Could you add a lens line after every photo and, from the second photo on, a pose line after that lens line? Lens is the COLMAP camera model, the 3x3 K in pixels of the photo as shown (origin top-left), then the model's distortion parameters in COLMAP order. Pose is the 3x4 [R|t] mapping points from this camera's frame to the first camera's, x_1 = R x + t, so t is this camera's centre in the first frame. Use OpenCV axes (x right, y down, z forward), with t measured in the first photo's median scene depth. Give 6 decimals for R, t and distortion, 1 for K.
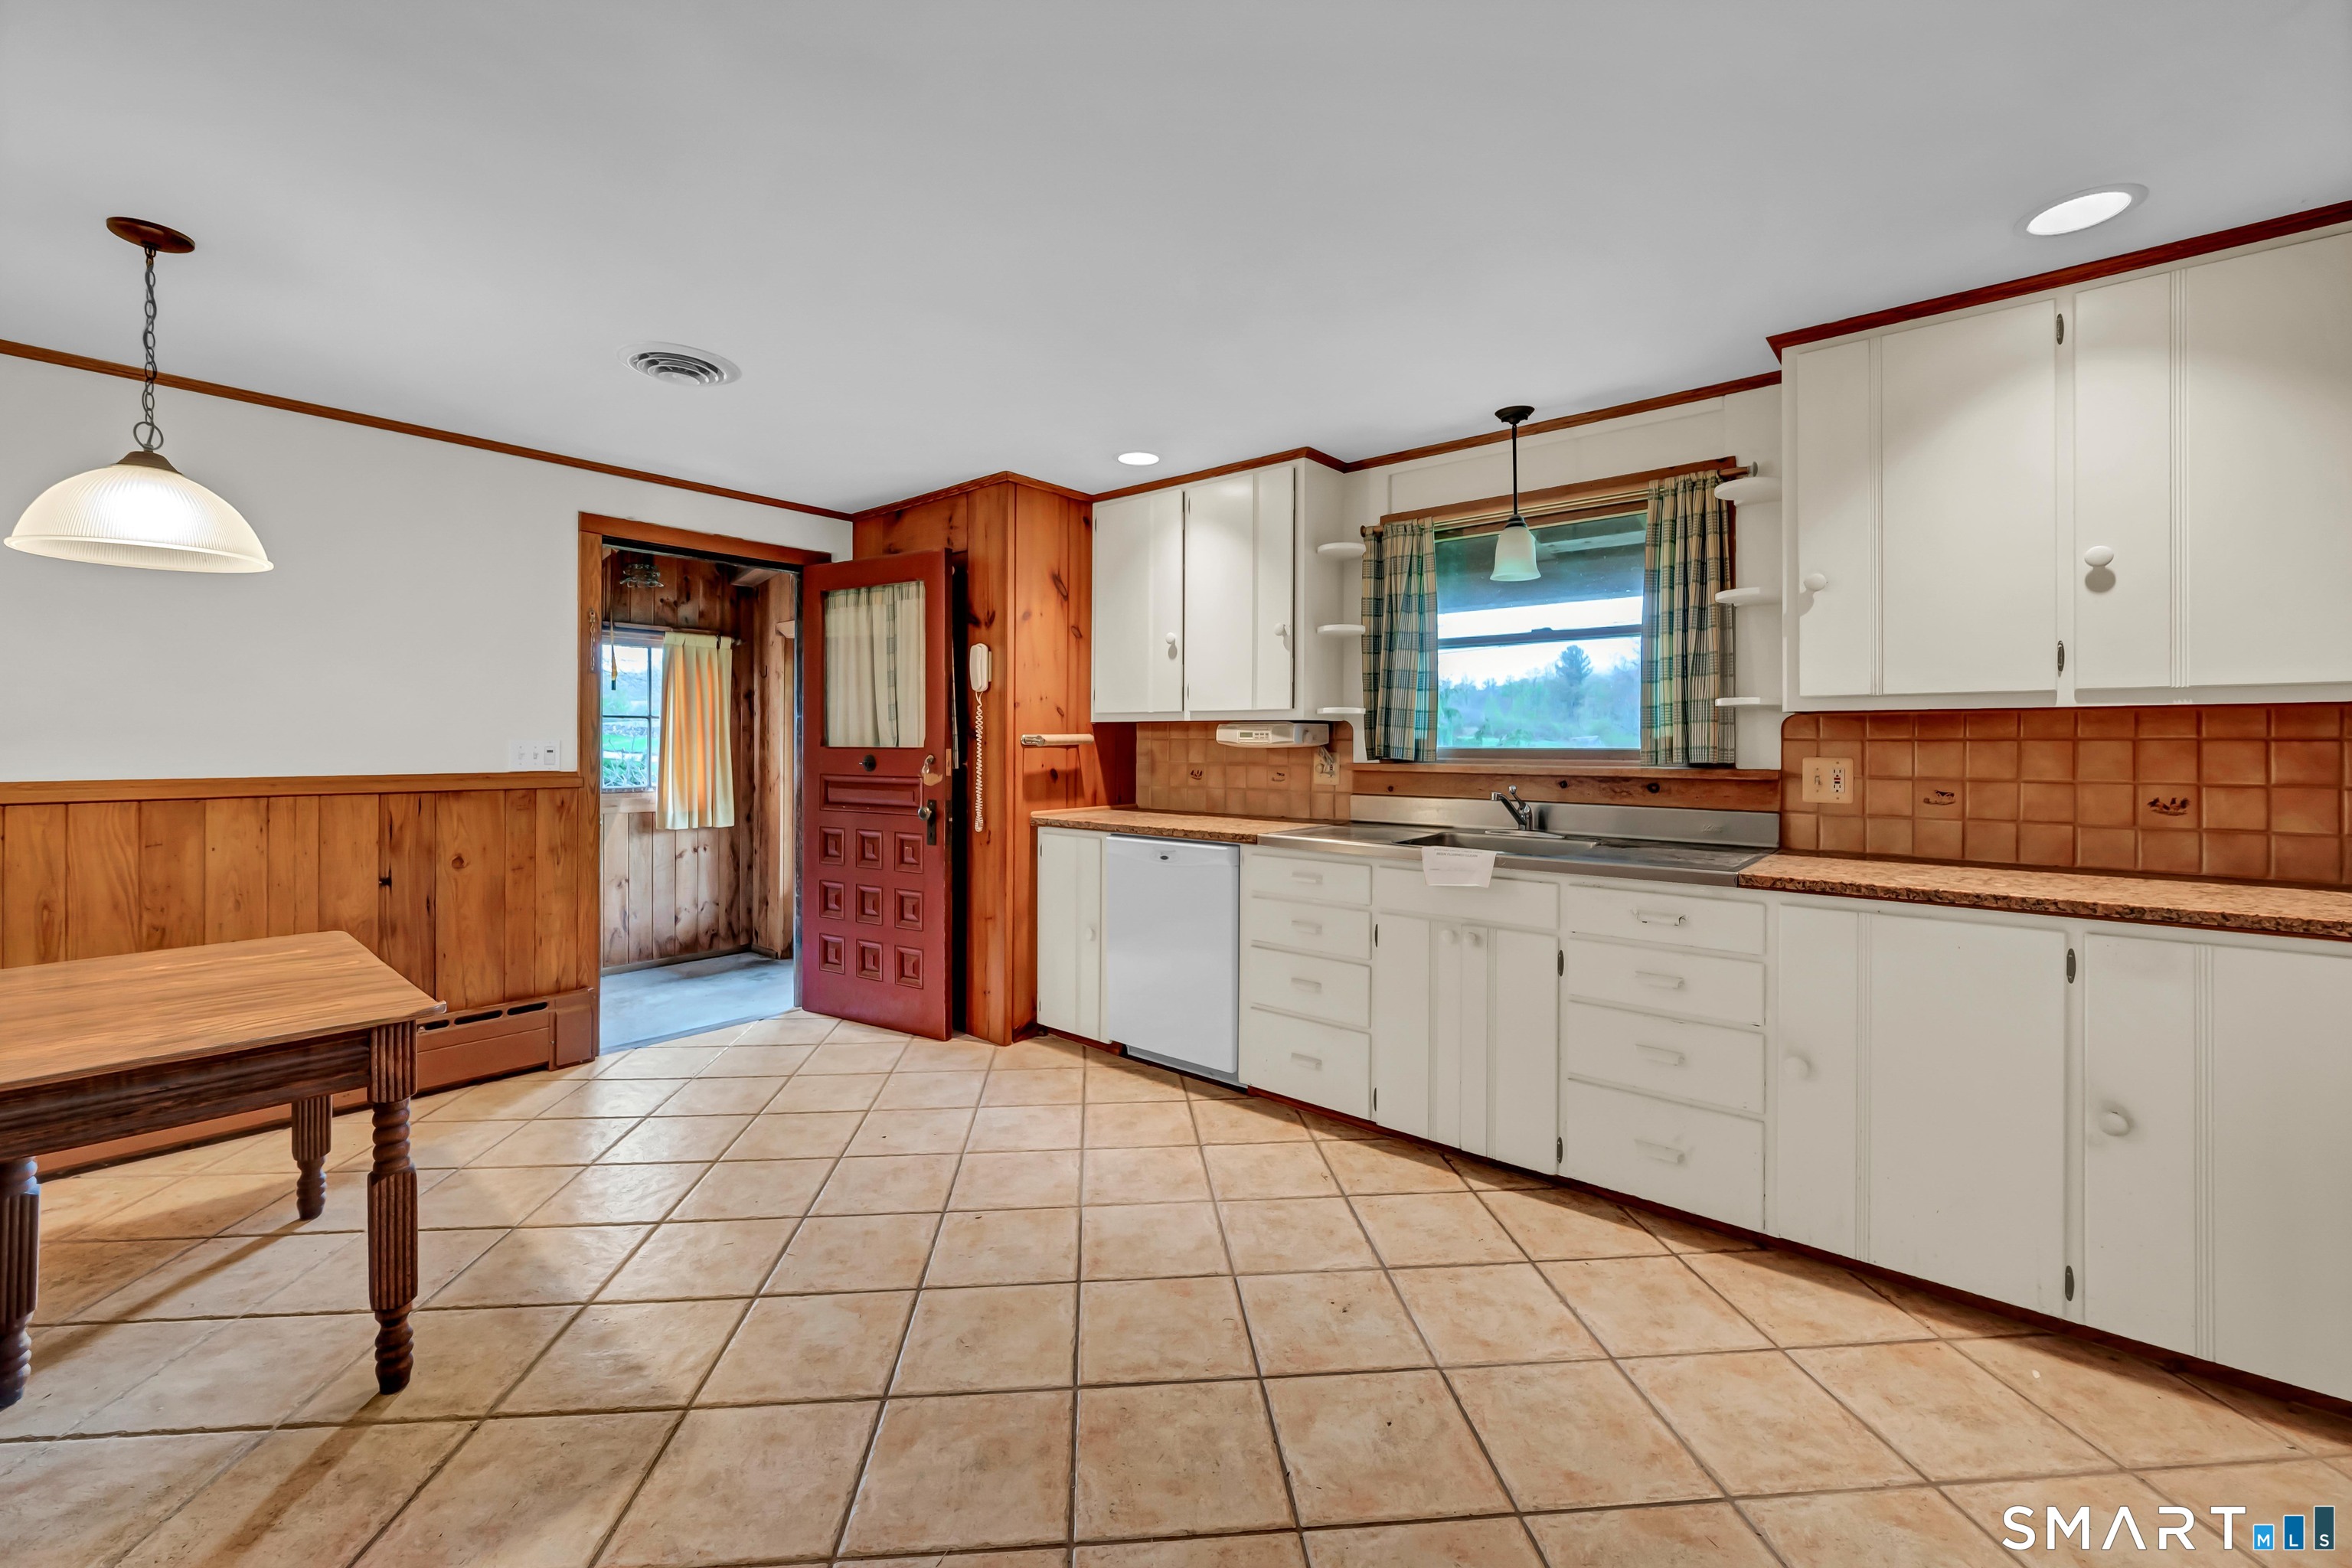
lens RADIAL K [[946.3, 0, 1171.6], [0, 946.3, 752.9], [0, 0, 1]] dist [-0.000594, -0.000601]
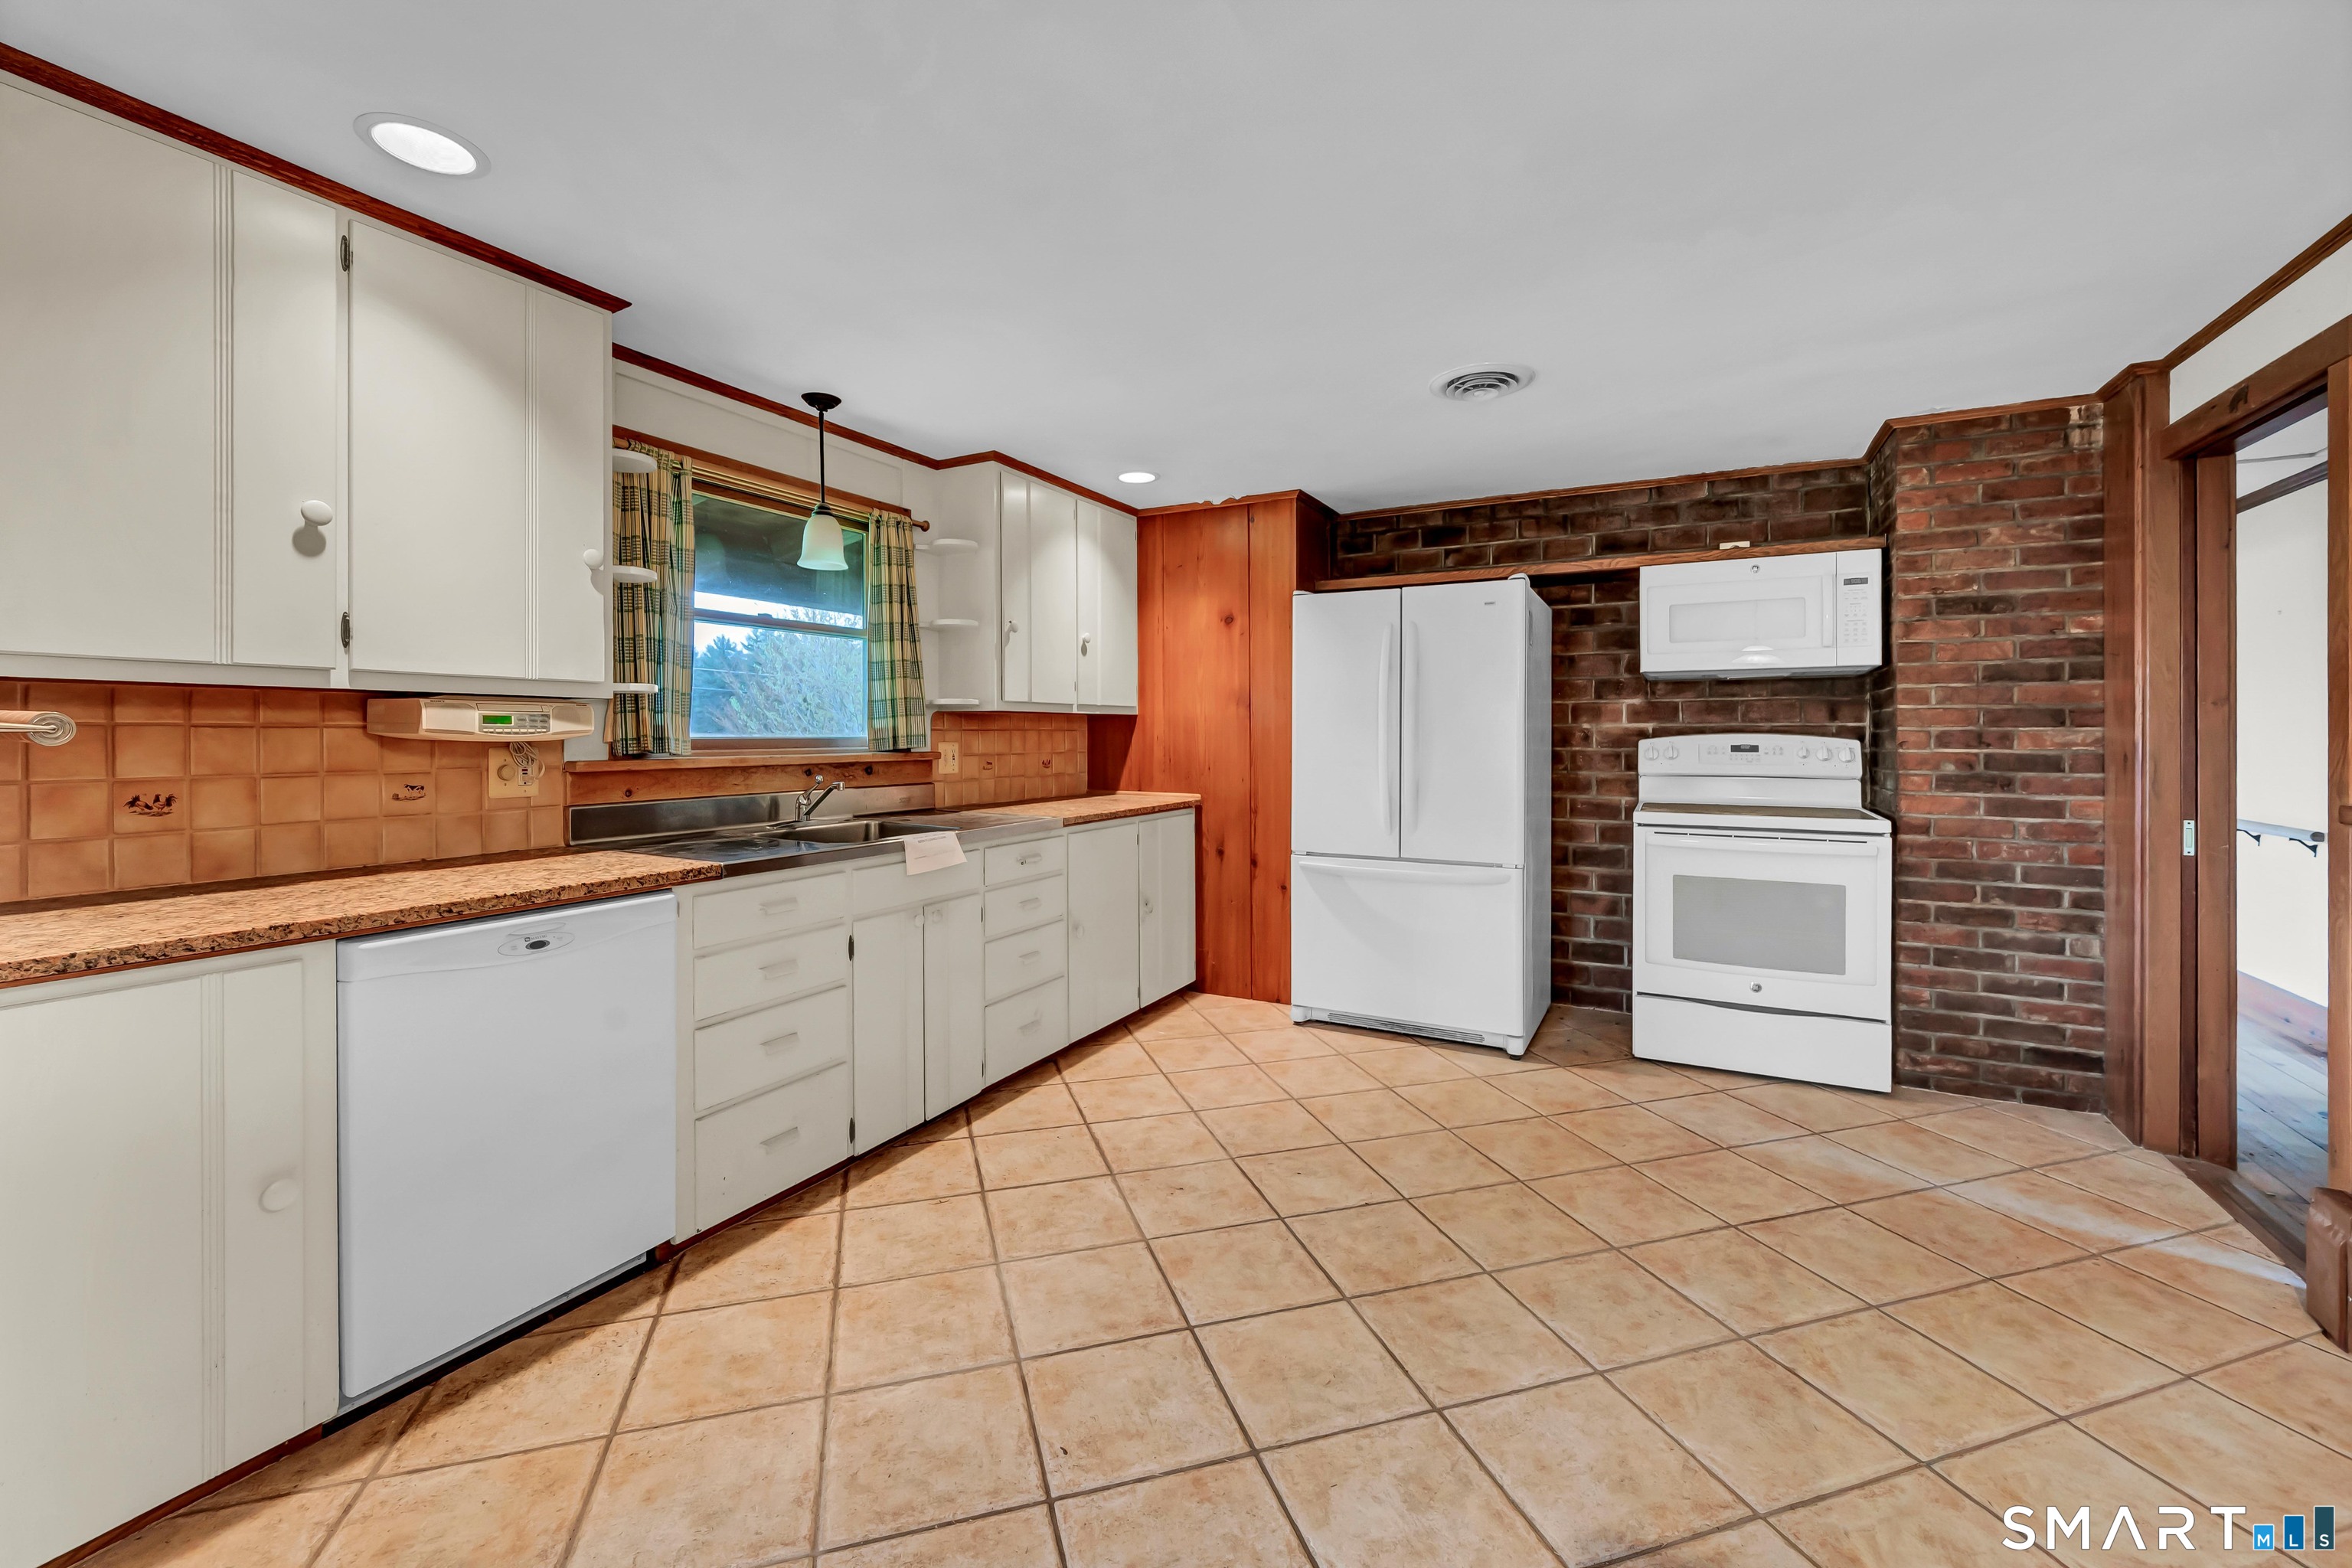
lens RADIAL K [[946.3, 0, 1175.4], [0, 946.3, 728.8], [0, 0, 1]] dist [-0.000594, -0.000601]
pose [[-0.206906, 0.000517, 0.978361, -0.737725], [0.008643, 0.999962, 0.001299, -0.013332], [-0.978323, 0.008725, -0.206902, 0.897055]]
